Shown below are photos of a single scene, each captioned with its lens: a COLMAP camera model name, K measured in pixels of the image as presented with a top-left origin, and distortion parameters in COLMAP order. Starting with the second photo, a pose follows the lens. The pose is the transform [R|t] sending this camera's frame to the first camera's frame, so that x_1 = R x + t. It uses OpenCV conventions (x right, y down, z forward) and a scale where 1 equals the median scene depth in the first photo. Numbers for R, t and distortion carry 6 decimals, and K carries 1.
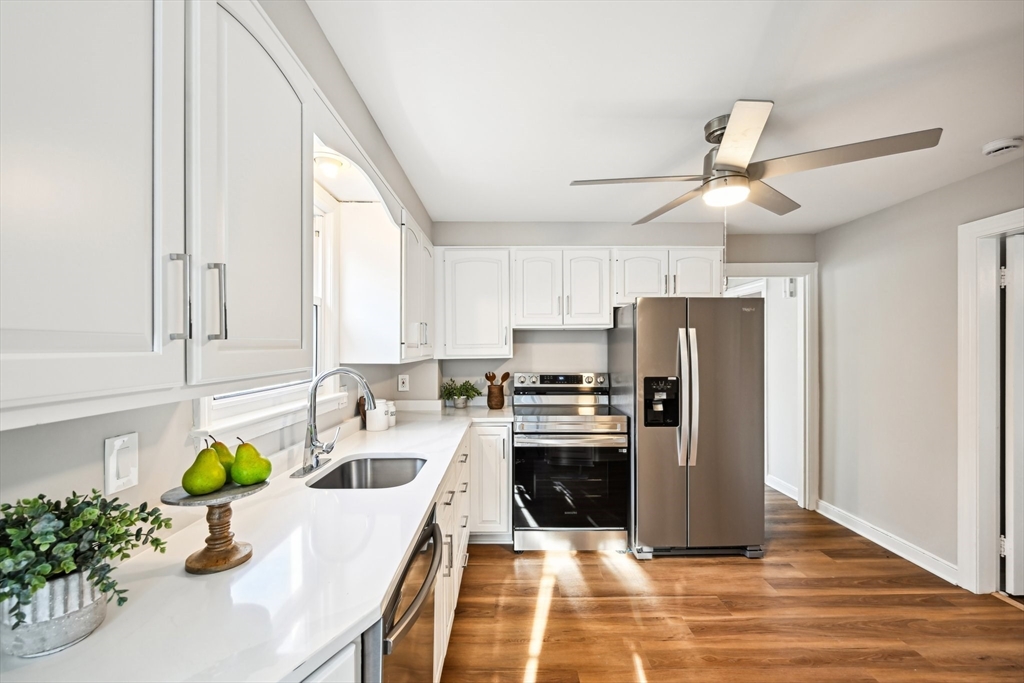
lens RADIAL K [[441.8, 0, 512.7], [0, 441.8, 346.7], [0, 0, 1]] dist [0.001654, -0.000575]
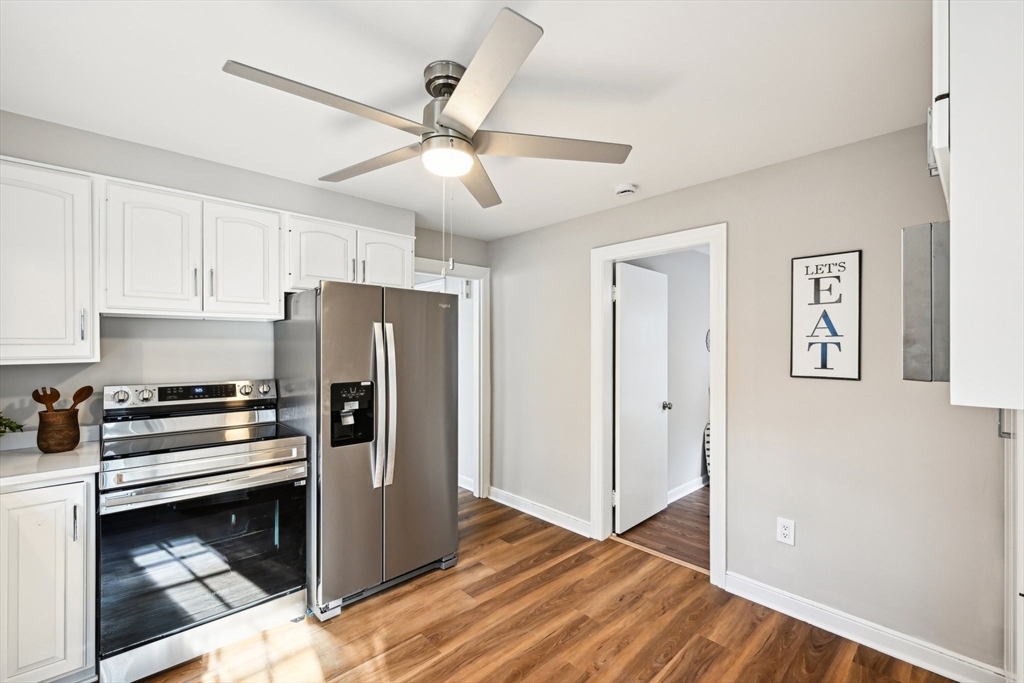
lens RADIAL K [[441.8, 0, 520.6], [0, 441.8, 347.9], [0, 0, 1]] dist [0.001654, -0.000575]
pose [[0.734766, 0.000977, 0.678320, 0.014878], [-0.004894, 0.999981, 0.003860, 0.001066], [-0.678303, -0.006156, 0.734756, 0.198956]]
